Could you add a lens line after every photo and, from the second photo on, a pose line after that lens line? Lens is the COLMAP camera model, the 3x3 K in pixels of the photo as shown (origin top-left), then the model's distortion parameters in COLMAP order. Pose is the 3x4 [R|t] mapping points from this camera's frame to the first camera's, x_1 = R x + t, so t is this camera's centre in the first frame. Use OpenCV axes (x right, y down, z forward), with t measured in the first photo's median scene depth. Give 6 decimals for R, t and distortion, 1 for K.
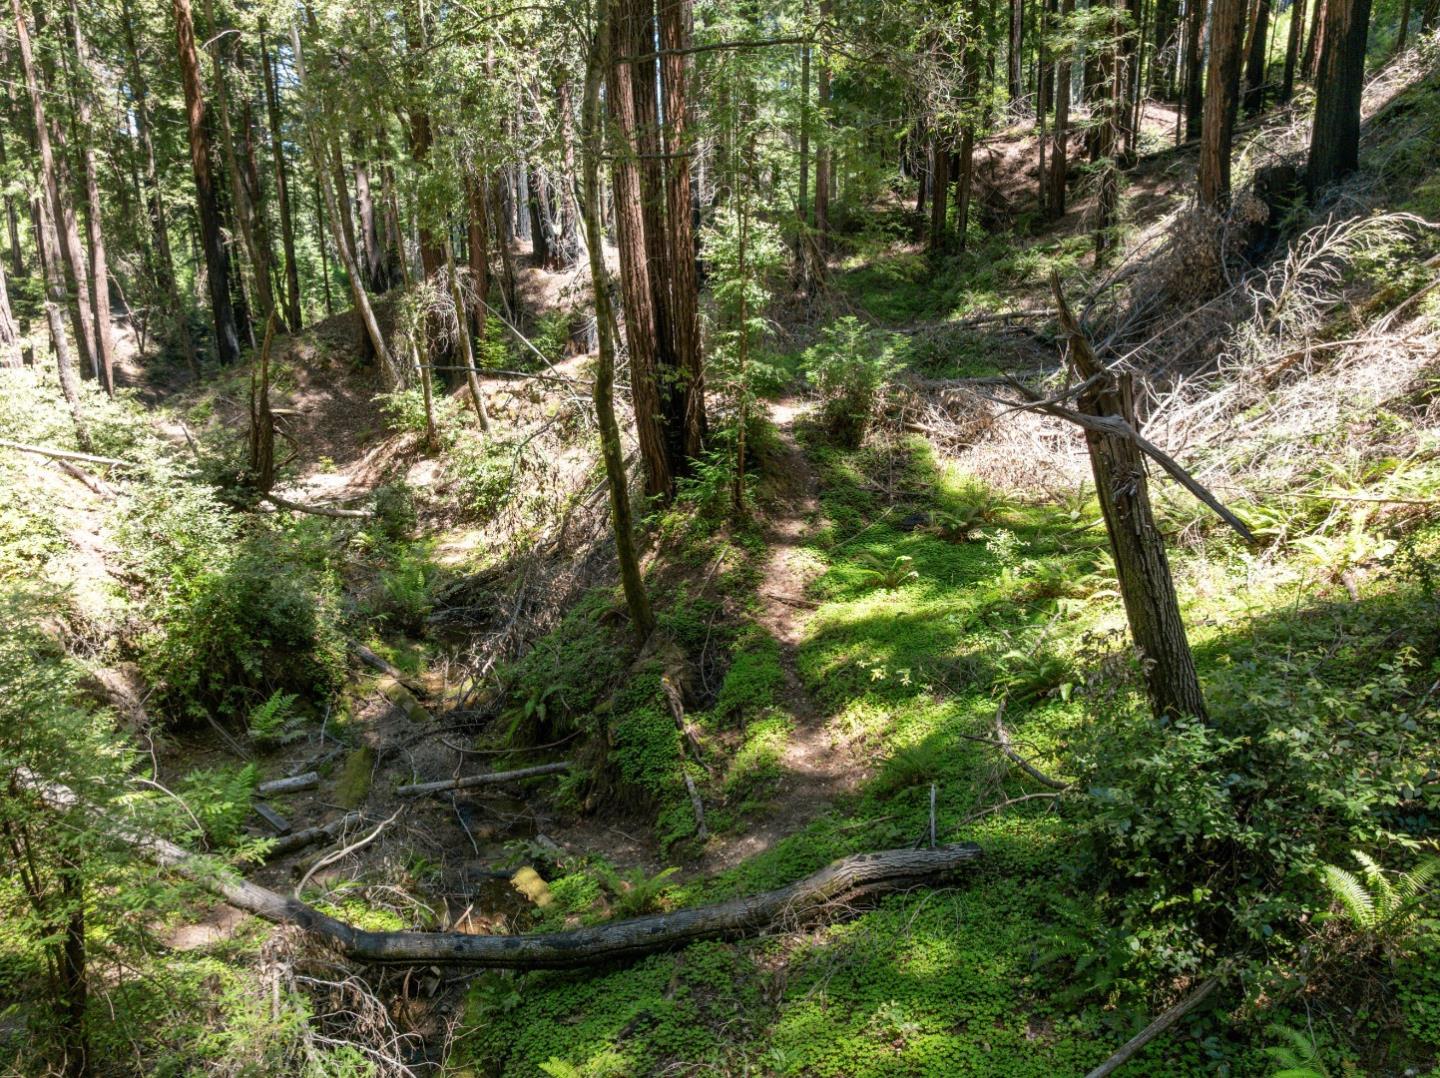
lens RADIAL K [[1016.5, 0, 722.9], [0, 1016.5, 533.4], [0, 0, 1]] dist [-0.045972, 0.013256]
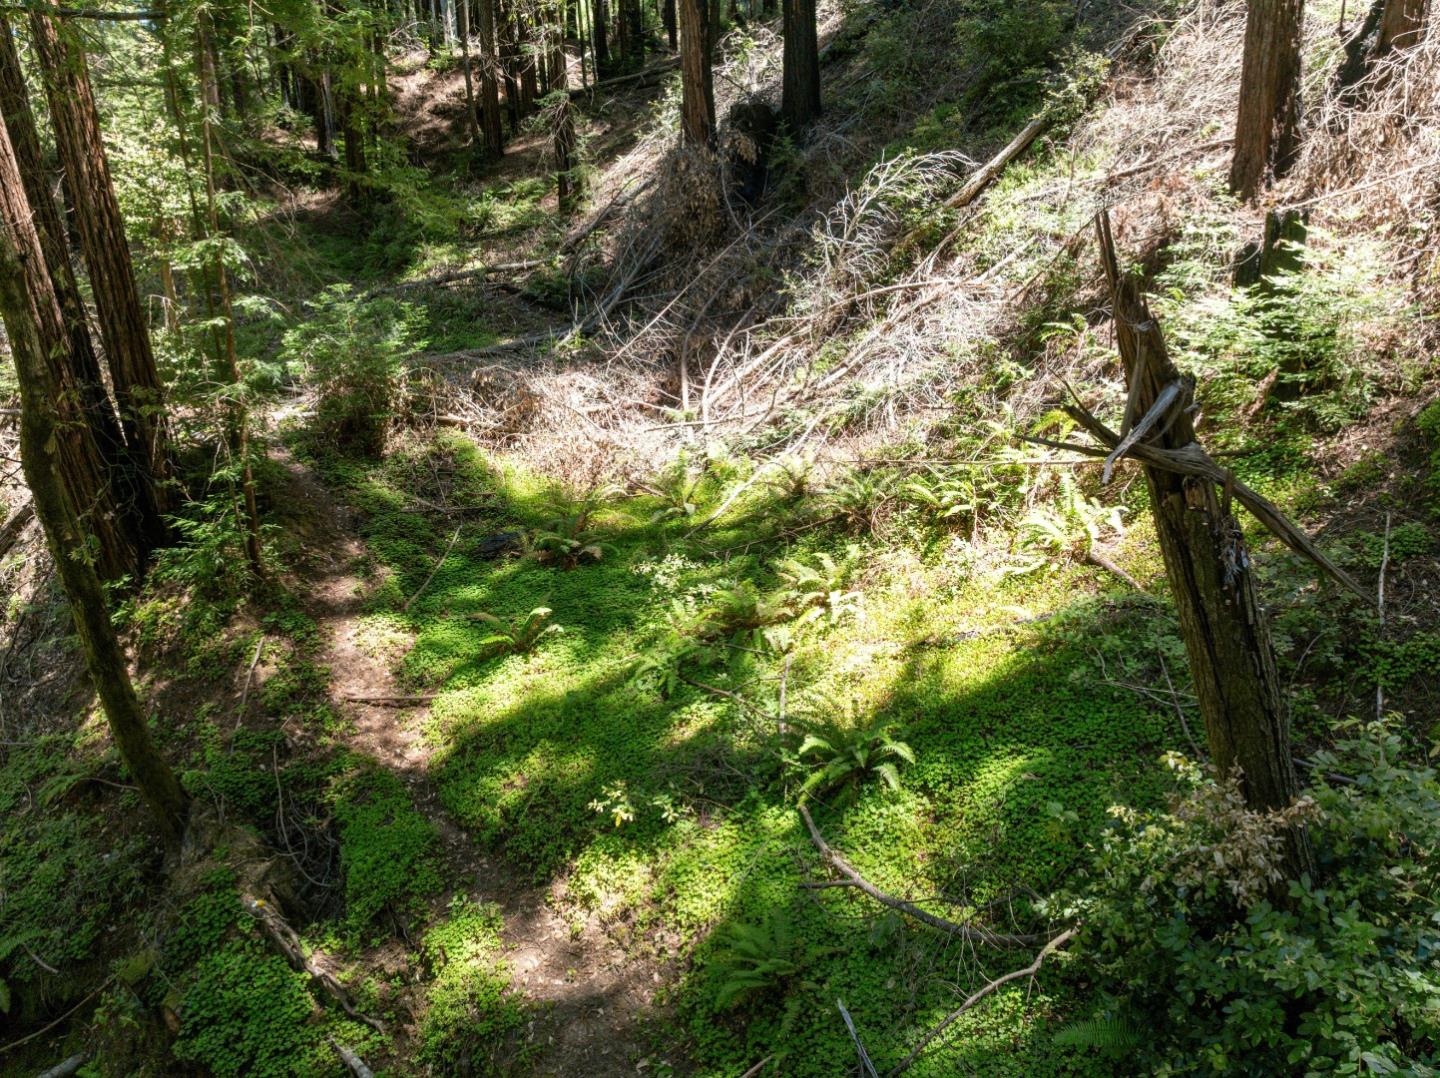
lens RADIAL K [[1016.5, 0, 722.9], [0, 1016.5, 533.4], [0, 0, 1]] dist [-0.045972, 0.013256]
pose [[0.826368, -0.175376, 0.535126, -0.082709], [0.150285, 0.984486, 0.090566, -0.066584], [-0.542707, 0.005581, 0.839904, 0.258009]]
